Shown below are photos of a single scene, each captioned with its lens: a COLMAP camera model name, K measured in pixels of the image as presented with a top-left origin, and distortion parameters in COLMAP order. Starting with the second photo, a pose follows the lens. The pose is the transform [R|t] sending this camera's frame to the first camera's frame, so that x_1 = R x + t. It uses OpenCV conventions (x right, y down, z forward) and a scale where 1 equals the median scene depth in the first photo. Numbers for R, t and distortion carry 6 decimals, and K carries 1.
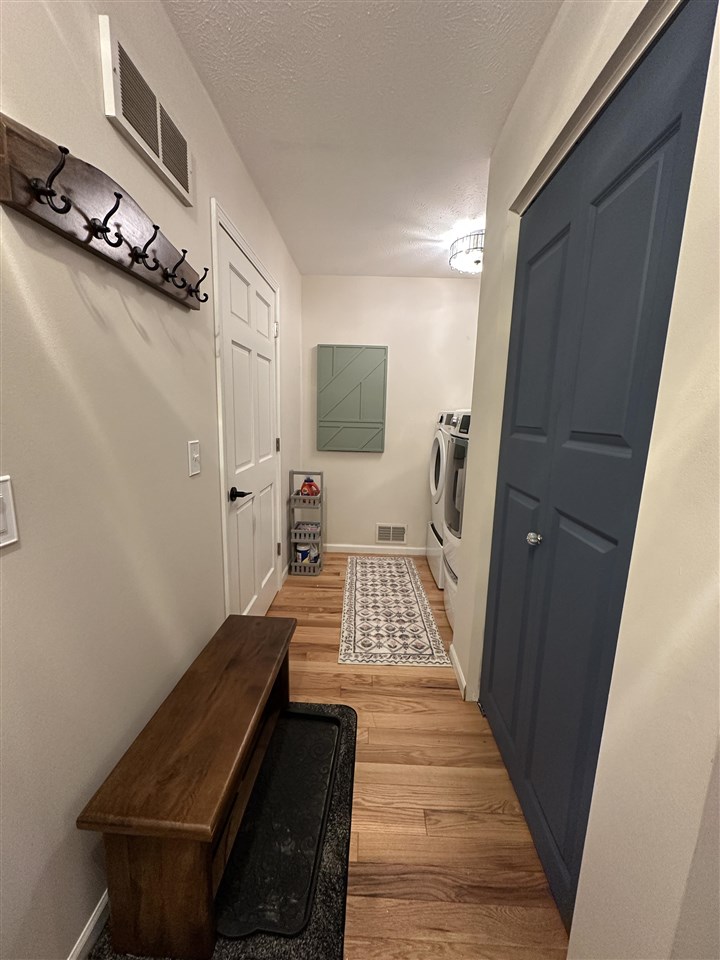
lens RADIAL K [[384.8, 0, 360.0], [0, 384.8, 480.0], [0, 0, 1]] dist [-0.002138, 0.000405]
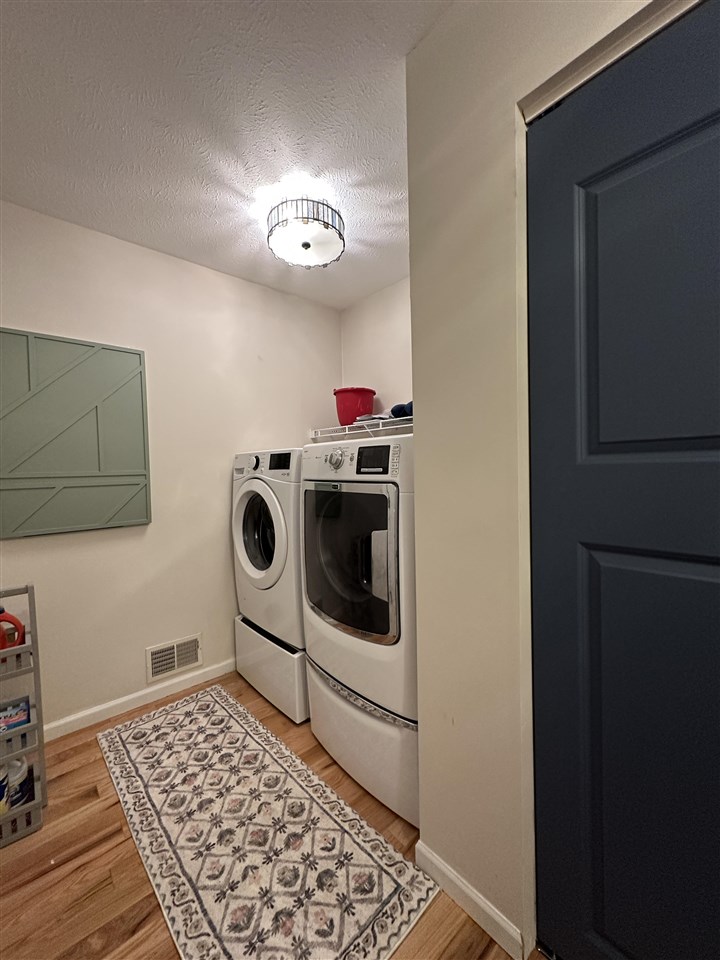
lens RADIAL K [[384.8, 0, 360.0], [0, 384.8, 480.0], [0, 0, 1]] dist [-0.002138, 0.000405]
pose [[0.722732, -0.066601, 0.687912, -0.125892], [0.161462, 0.984074, -0.074360, -0.048670], [-0.672003, 0.164814, 0.721975, 0.395858]]
